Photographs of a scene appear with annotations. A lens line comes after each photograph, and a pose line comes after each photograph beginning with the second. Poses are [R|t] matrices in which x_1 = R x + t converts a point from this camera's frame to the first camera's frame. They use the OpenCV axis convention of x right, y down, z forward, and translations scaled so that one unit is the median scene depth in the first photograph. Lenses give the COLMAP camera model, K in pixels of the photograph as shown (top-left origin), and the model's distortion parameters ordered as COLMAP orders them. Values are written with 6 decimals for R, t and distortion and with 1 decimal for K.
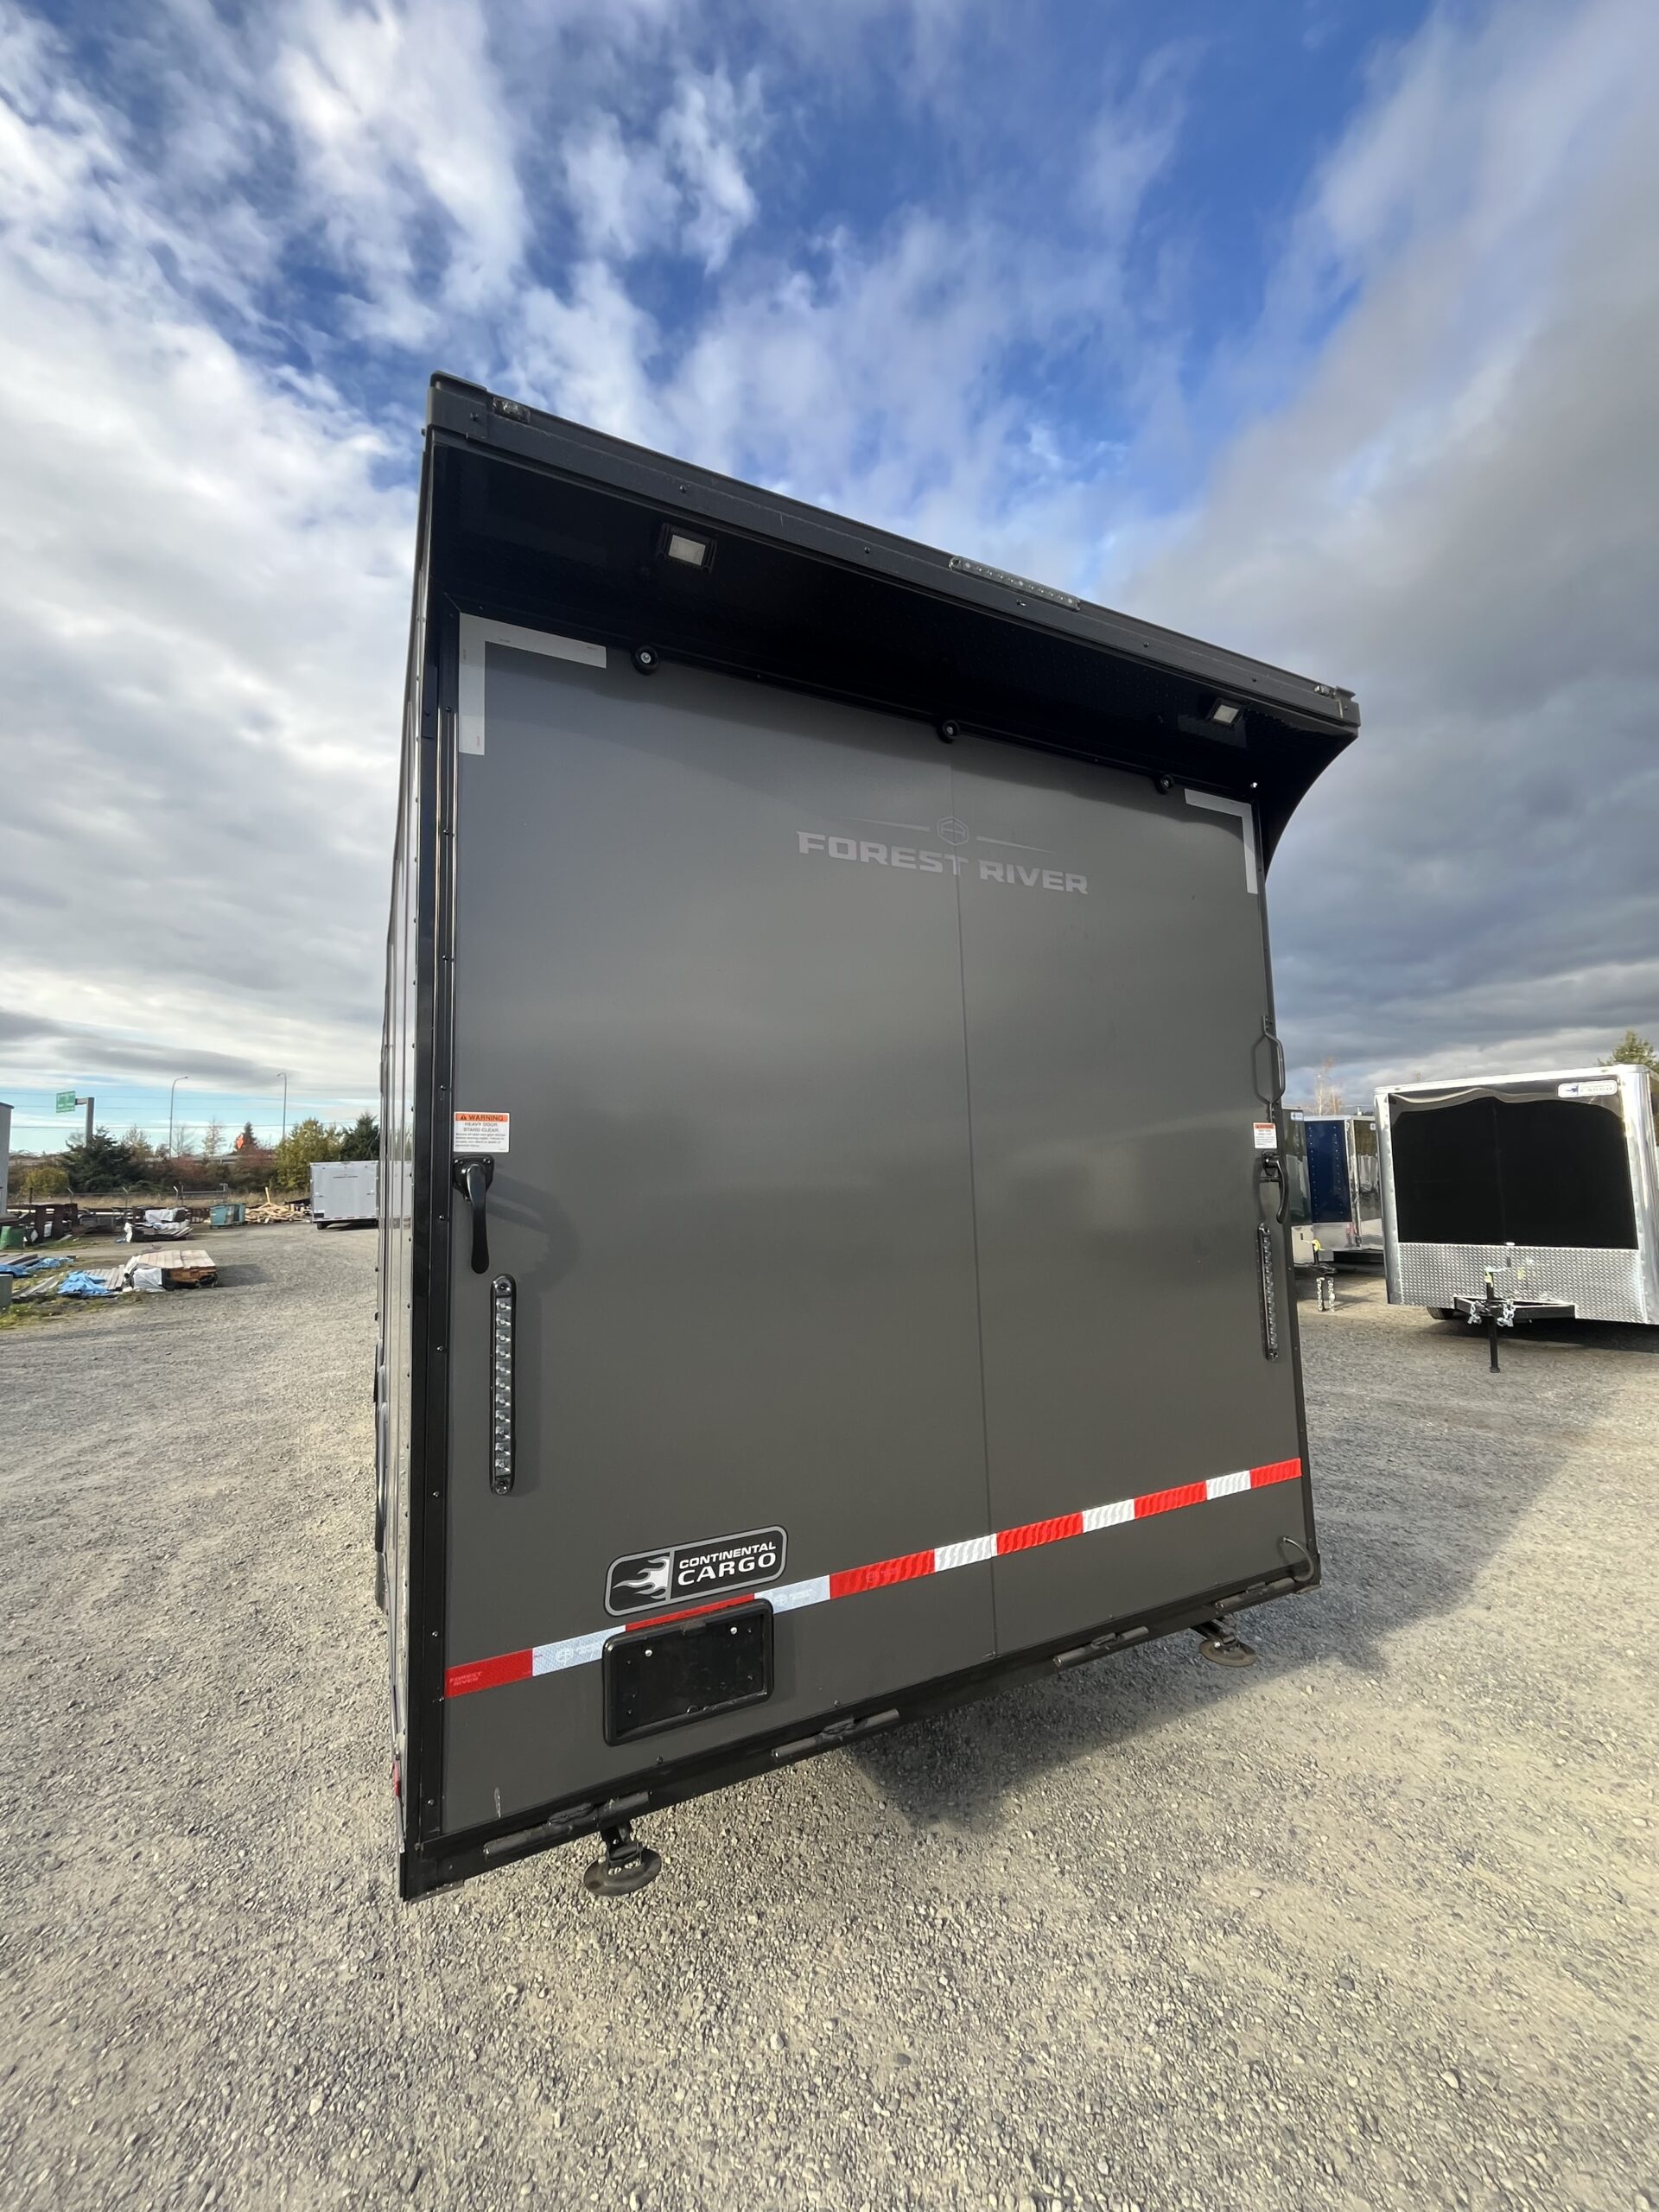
lens RADIAL K [[901.5, 0, 827.7], [0, 901.5, 1110.9], [0, 0, 1]] dist [-0.000882, -0.000097]
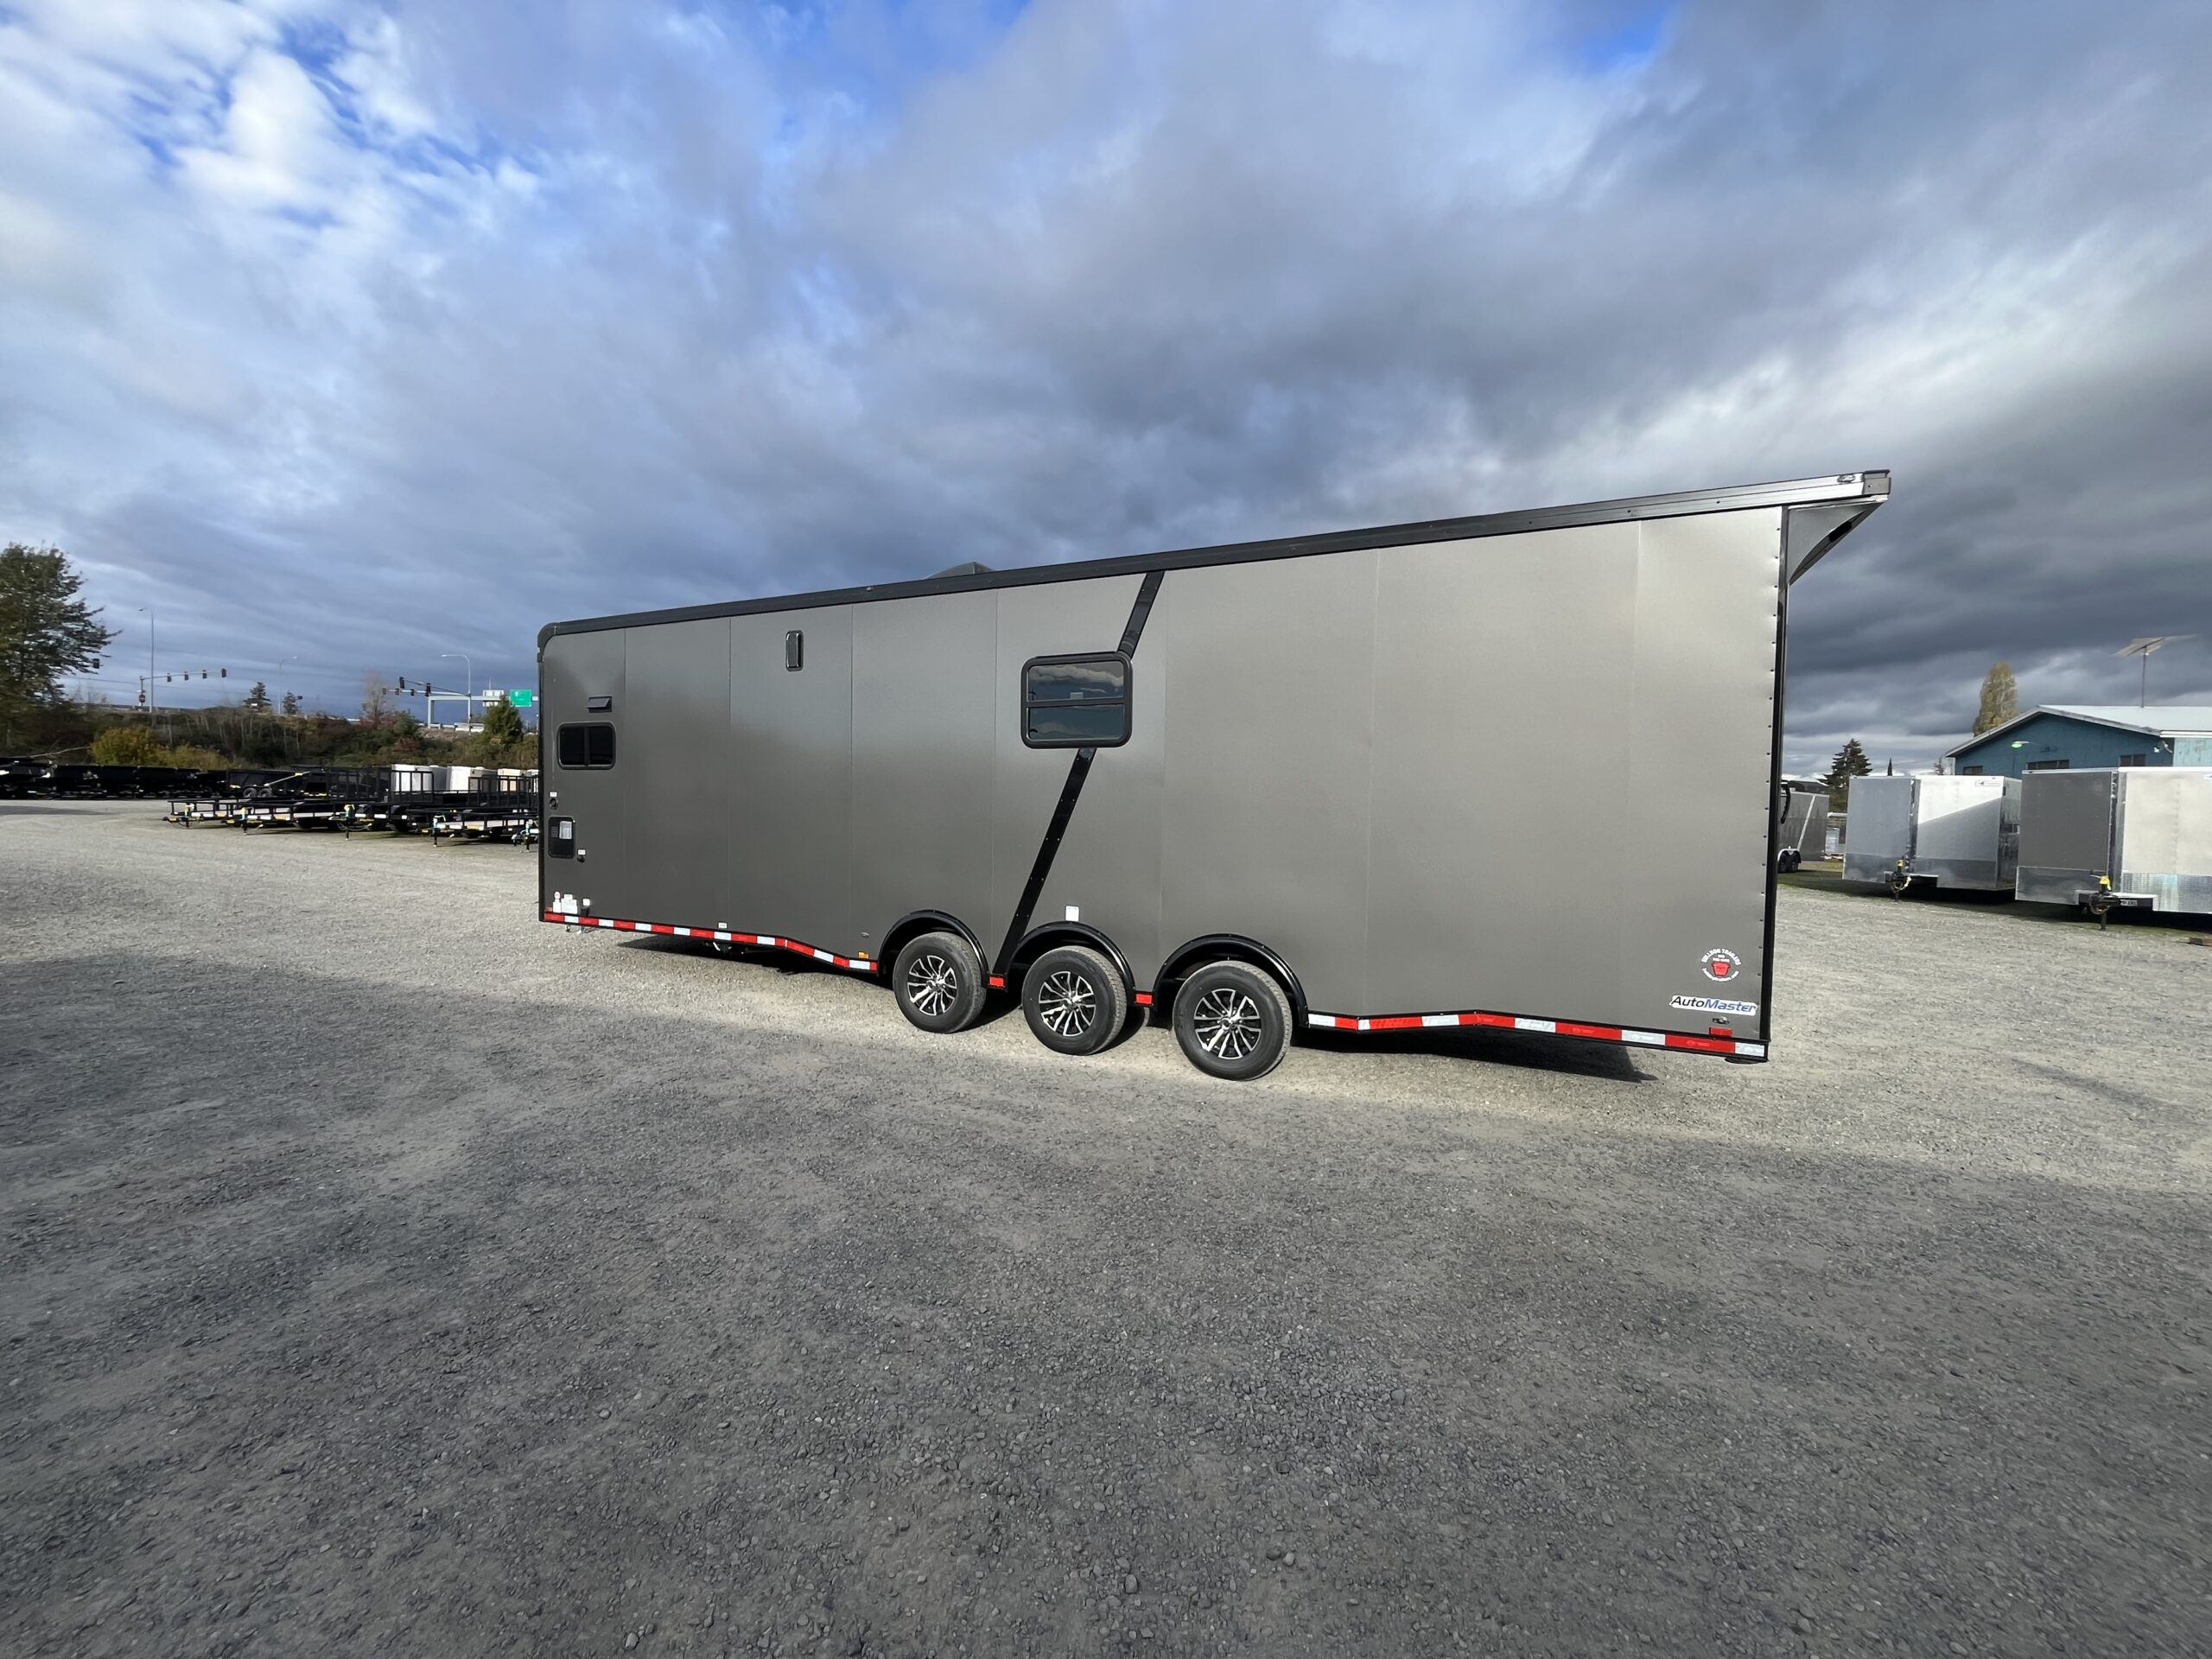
lens RADIAL K [[901.5, 0, 1098.8], [0, 901.5, 825.7], [0, 0, 1]] dist [-0.000882, -0.000097]
pose [[0.791830, 0.032329, 0.609886, -0.125237], [-0.094828, 0.992995, 0.070482, 0.007242], [-0.603335, -0.113644, 0.789349, 0.006561]]
